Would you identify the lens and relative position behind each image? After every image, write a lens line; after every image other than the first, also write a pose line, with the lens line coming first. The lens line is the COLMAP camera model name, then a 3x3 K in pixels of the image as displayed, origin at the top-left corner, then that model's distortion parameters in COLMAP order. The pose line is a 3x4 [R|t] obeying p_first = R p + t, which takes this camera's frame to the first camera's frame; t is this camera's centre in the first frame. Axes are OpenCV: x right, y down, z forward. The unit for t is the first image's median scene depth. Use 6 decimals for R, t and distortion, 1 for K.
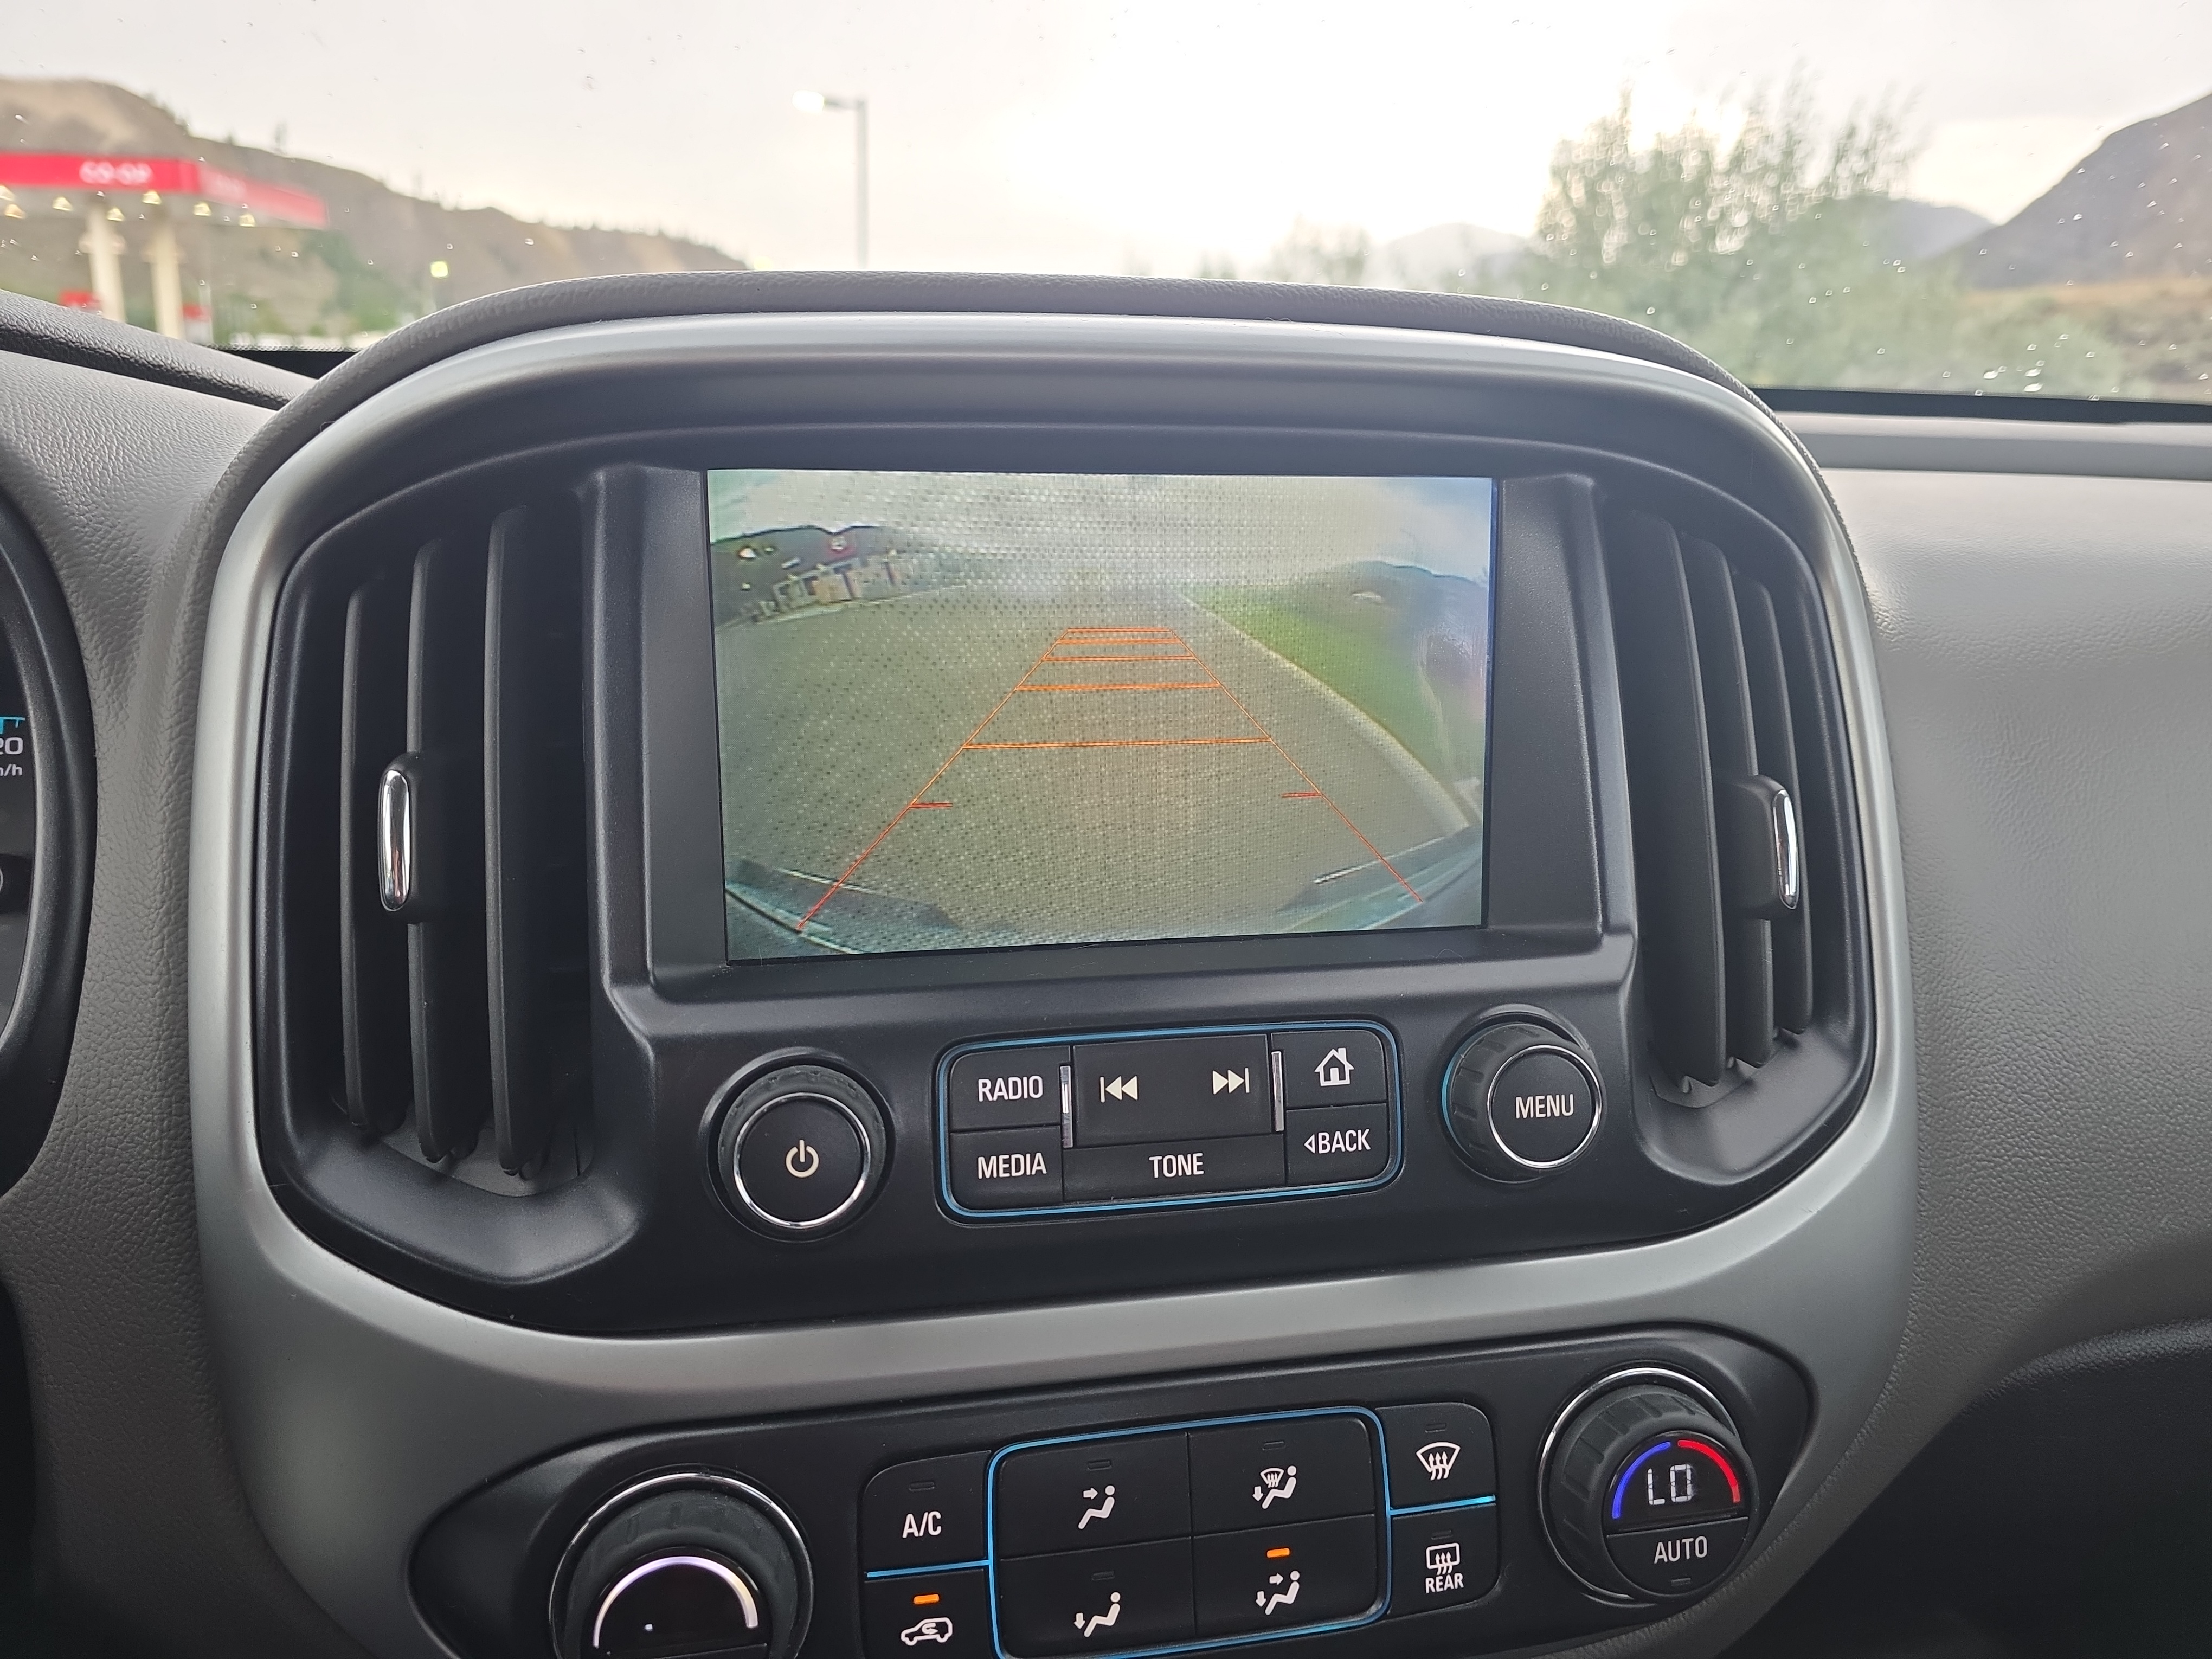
lens RADIAL K [[1515.8, 0, 1096.4], [0, 1515.8, 837.5], [0, 0, 1]] dist [0.055661, -0.066606]
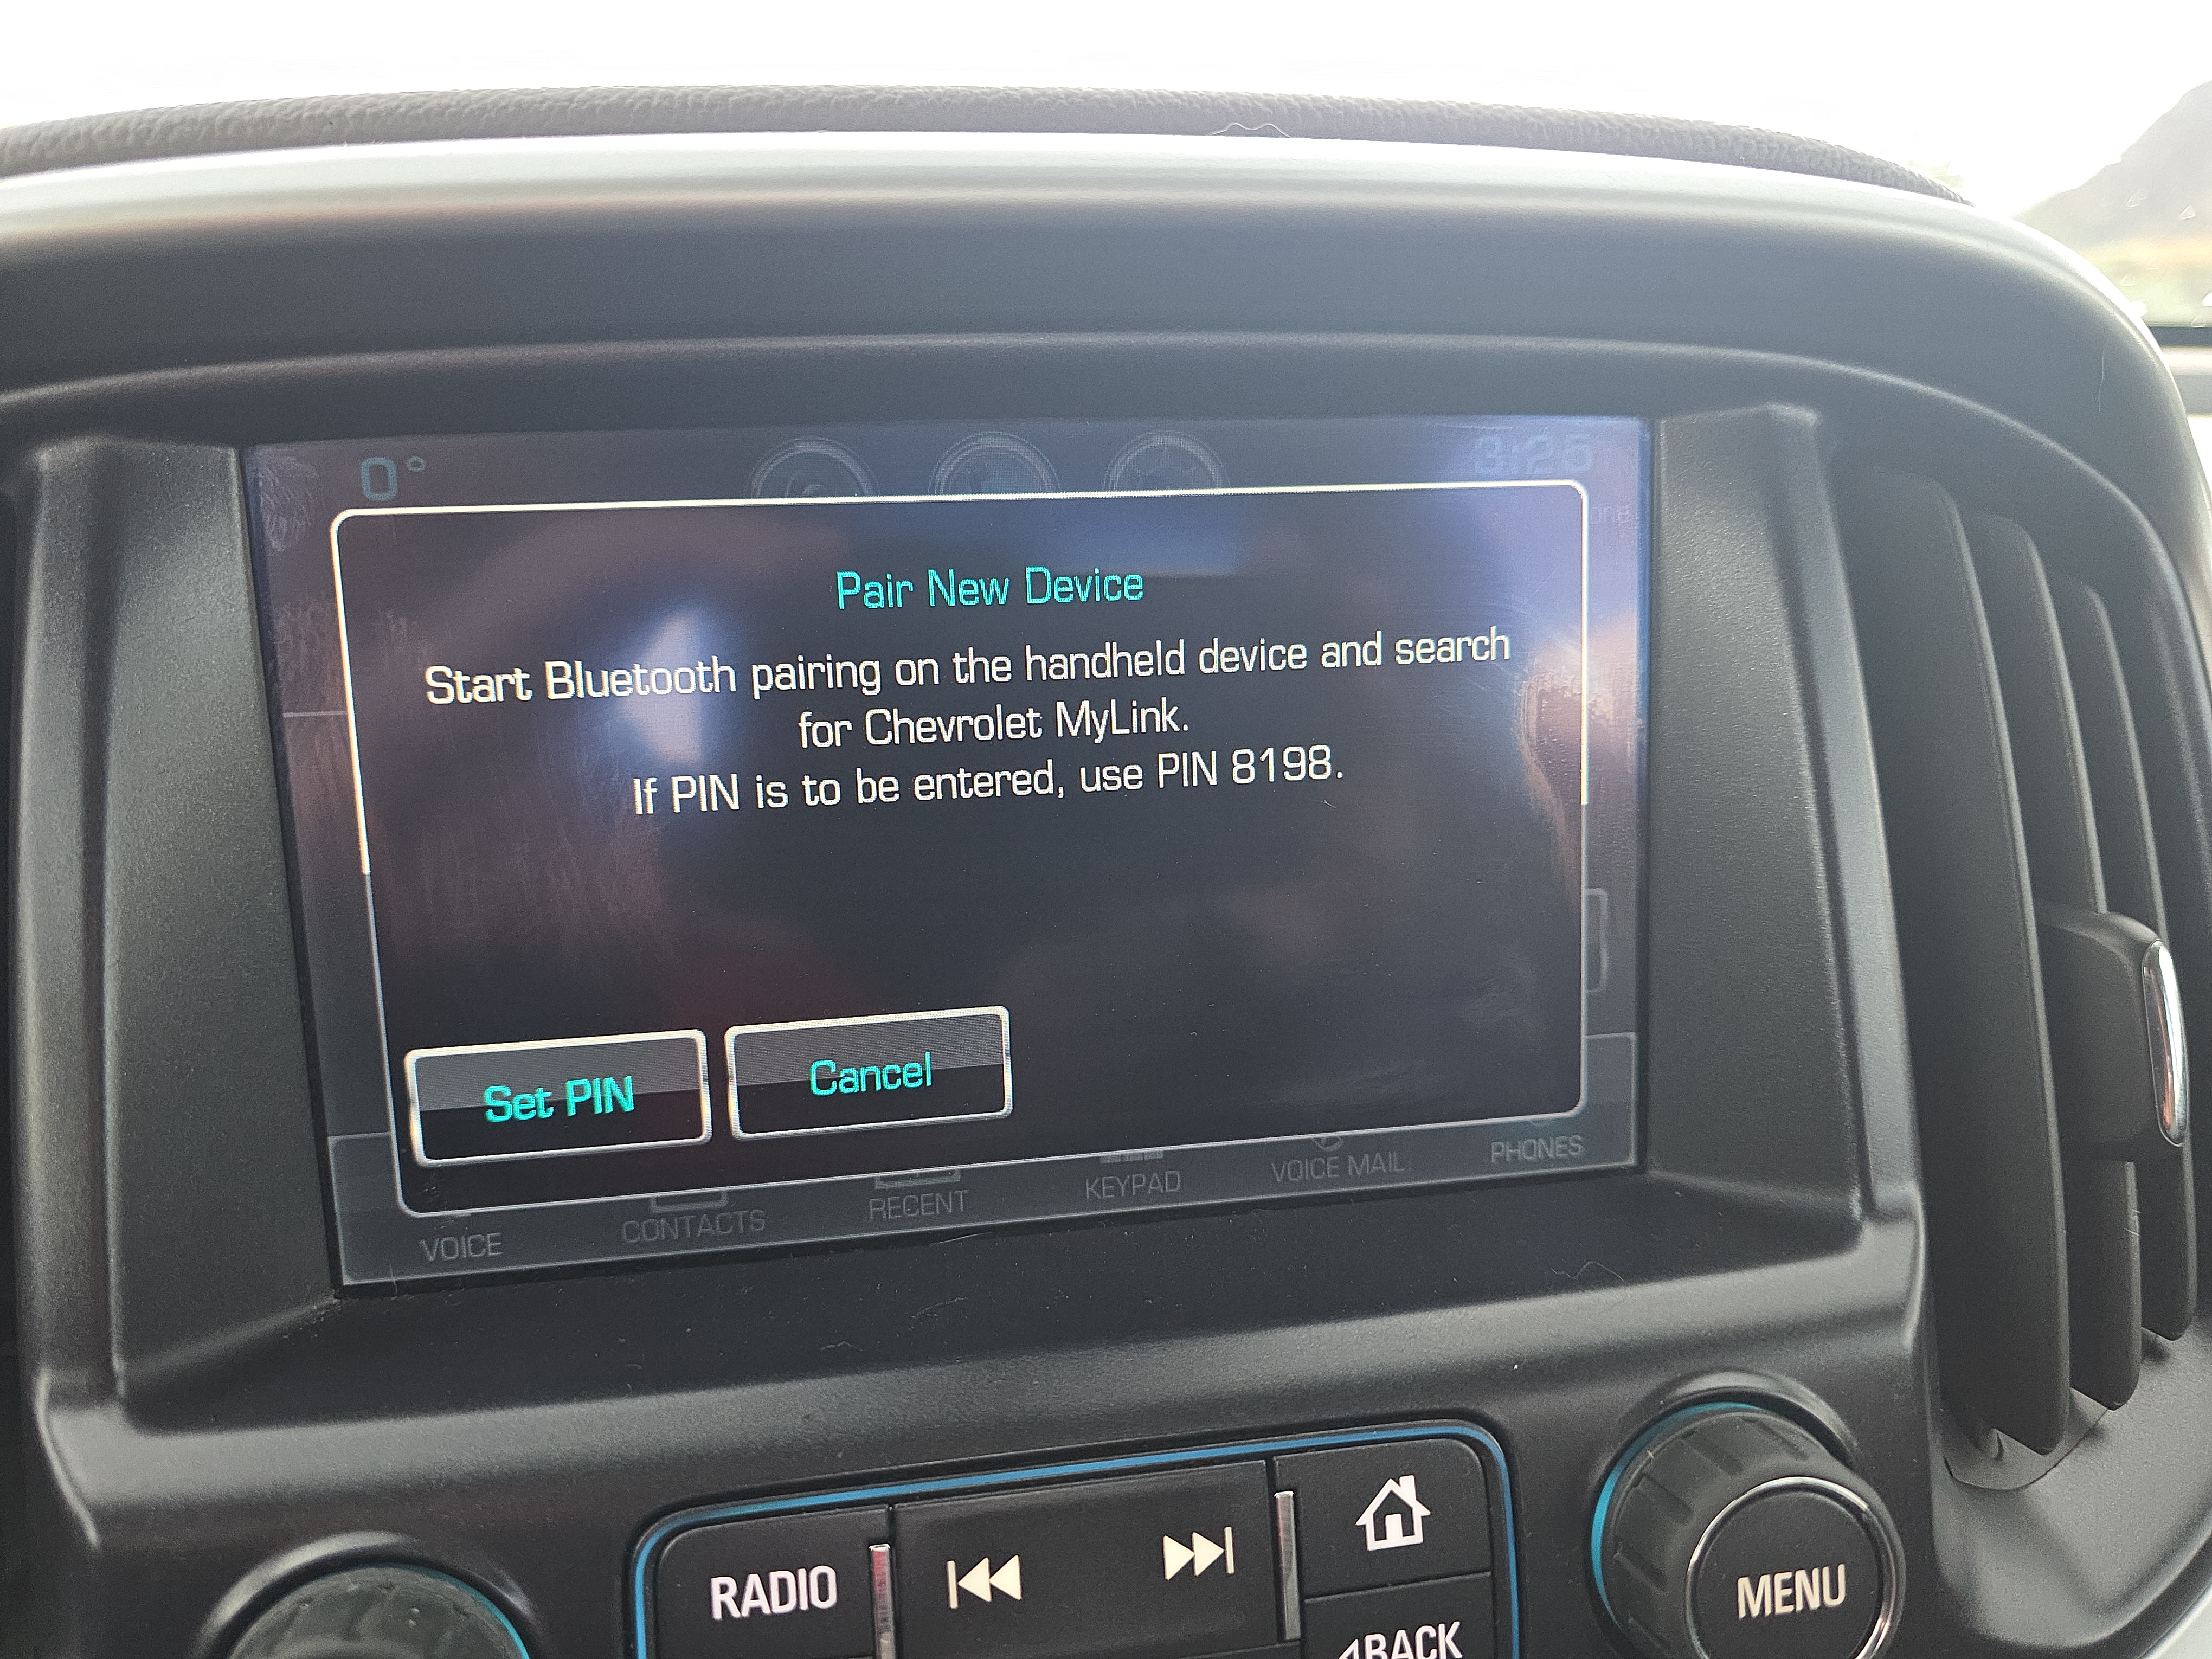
lens RADIAL K [[1535.4, 0, 1094.4], [0, 1535.4, 867.8], [0, 0, 1]] dist [-0.003519, -0.027620]
pose [[0.998966, -0.024681, -0.038168, 0.078658], [0.025254, 0.999575, 0.014587, -0.088583], [0.037792, -0.015536, 0.999165, 0.465781]]
